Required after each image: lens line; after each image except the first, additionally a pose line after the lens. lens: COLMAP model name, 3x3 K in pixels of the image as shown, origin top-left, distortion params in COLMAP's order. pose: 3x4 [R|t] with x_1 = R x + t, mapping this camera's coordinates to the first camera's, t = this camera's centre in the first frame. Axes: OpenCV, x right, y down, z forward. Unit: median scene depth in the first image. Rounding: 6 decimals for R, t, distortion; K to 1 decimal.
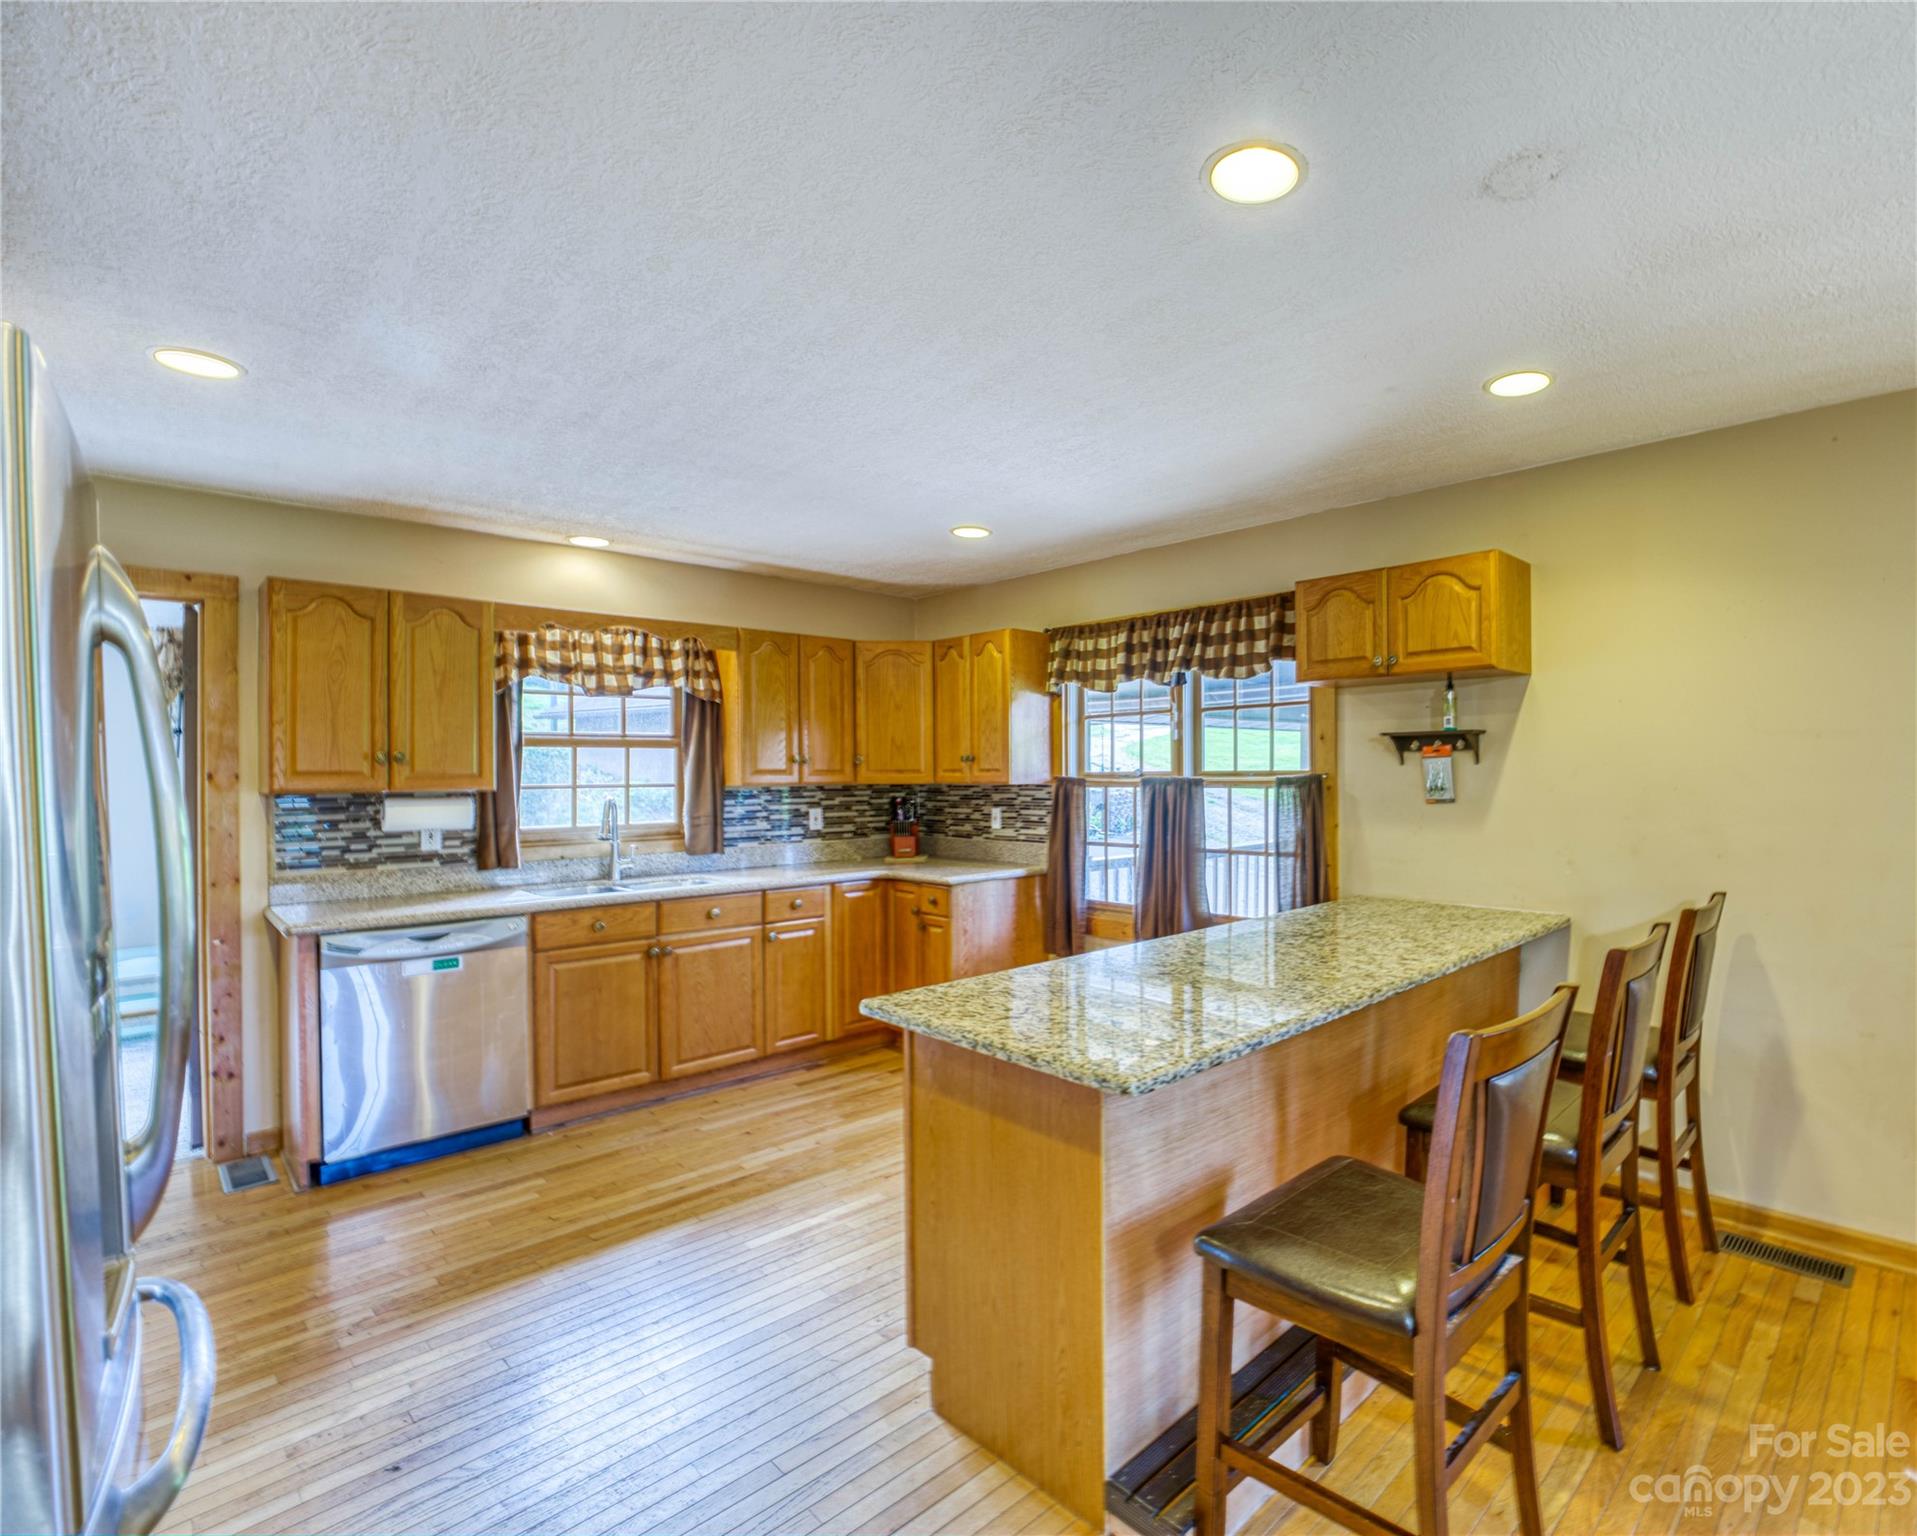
lens RADIAL K [[929.1, 0, 1147.2], [0, 929.1, 777.3], [0, 0, 1]] dist [-0.022115, -0.001615]
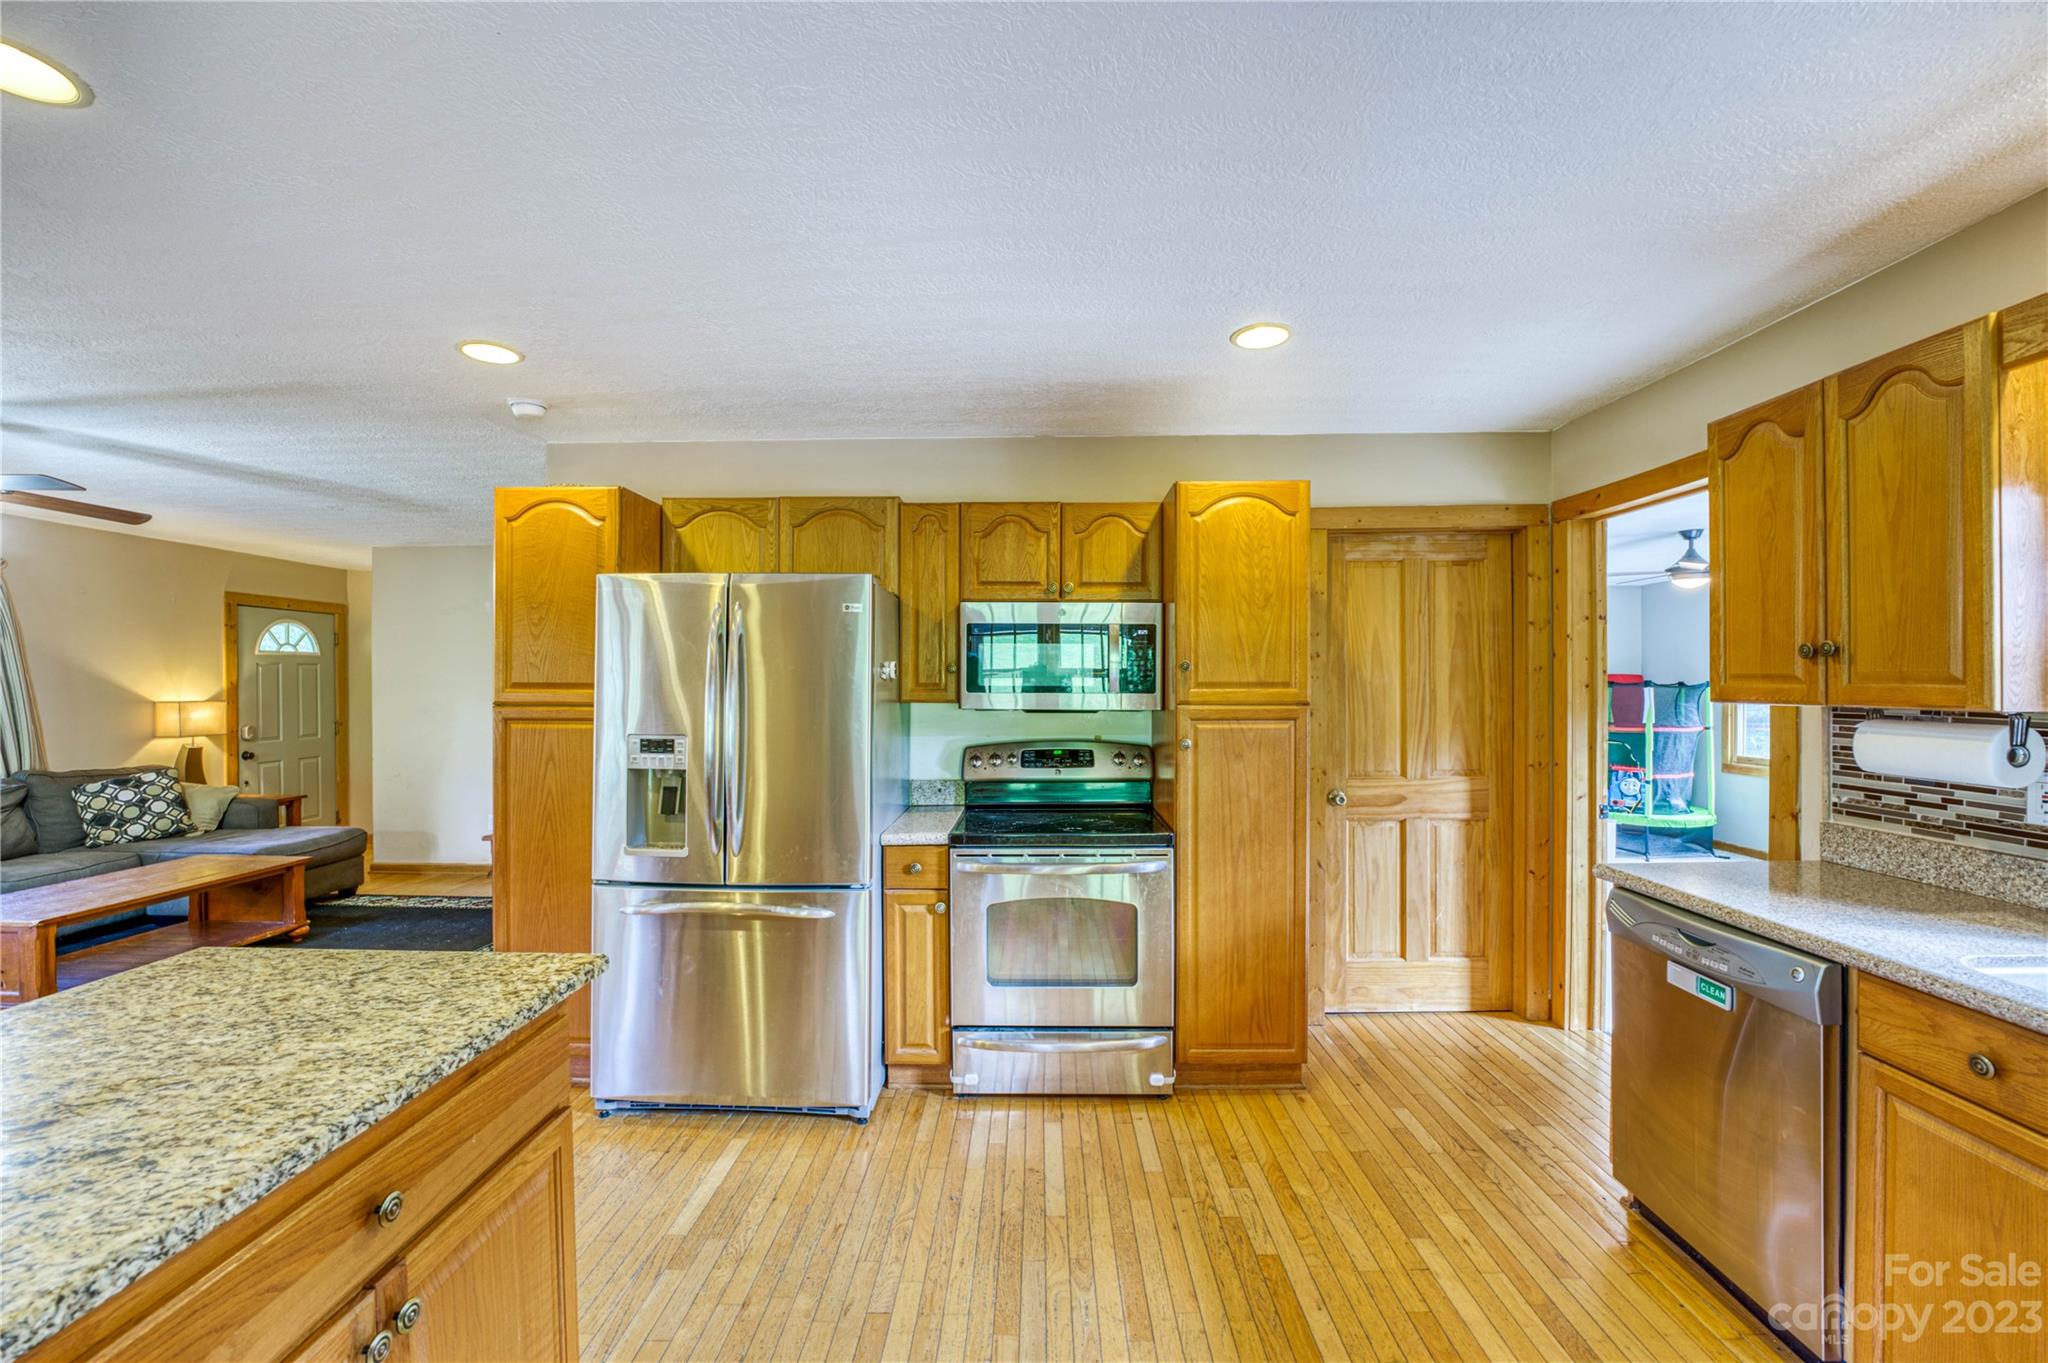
lens RADIAL K [[827.0, 0, 1018.7], [0, 827.0, 687.5], [0, 0, 1]] dist [-0.025183, 0.003248]
pose [[-0.767367, 0.013345, -0.641069, -0.057079], [0.006168, 0.999891, 0.013431, -0.005909], [0.641178, 0.006353, -0.767366, 0.868112]]
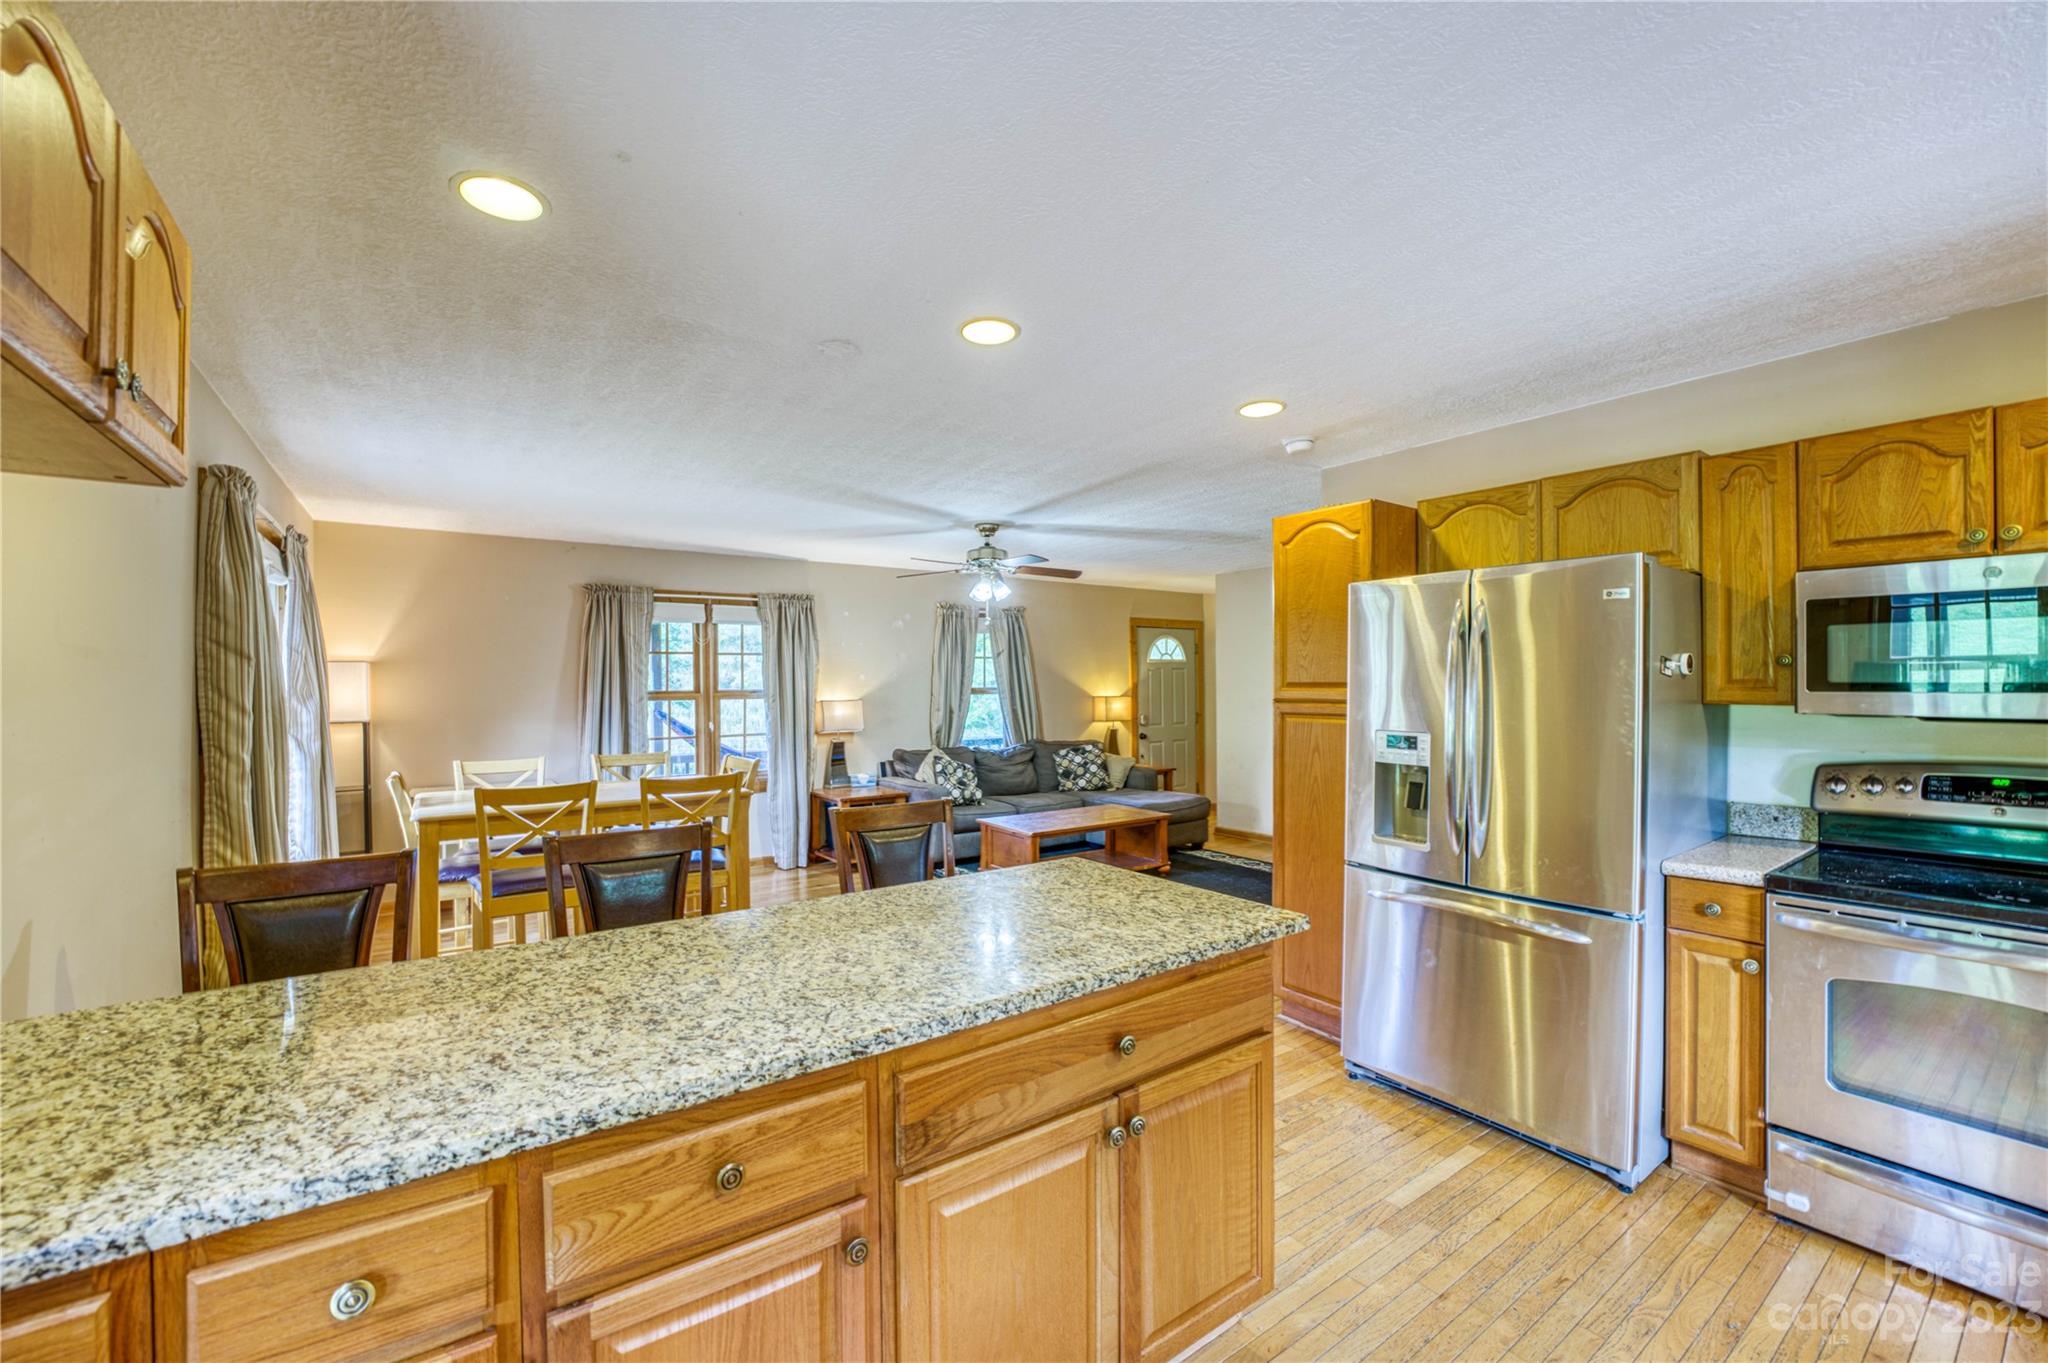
lens RADIAL K [[827.0, 0, 1024.5], [0, 827.0, 686.6], [0, 0, 1]] dist [-0.025183, 0.003248]
pose [[-0.974831, 0.016360, 0.222346, -0.101709], [0.017480, 0.999843, 0.003068, -0.006080], [-0.222261, 0.006877, -0.974963, 0.918064]]
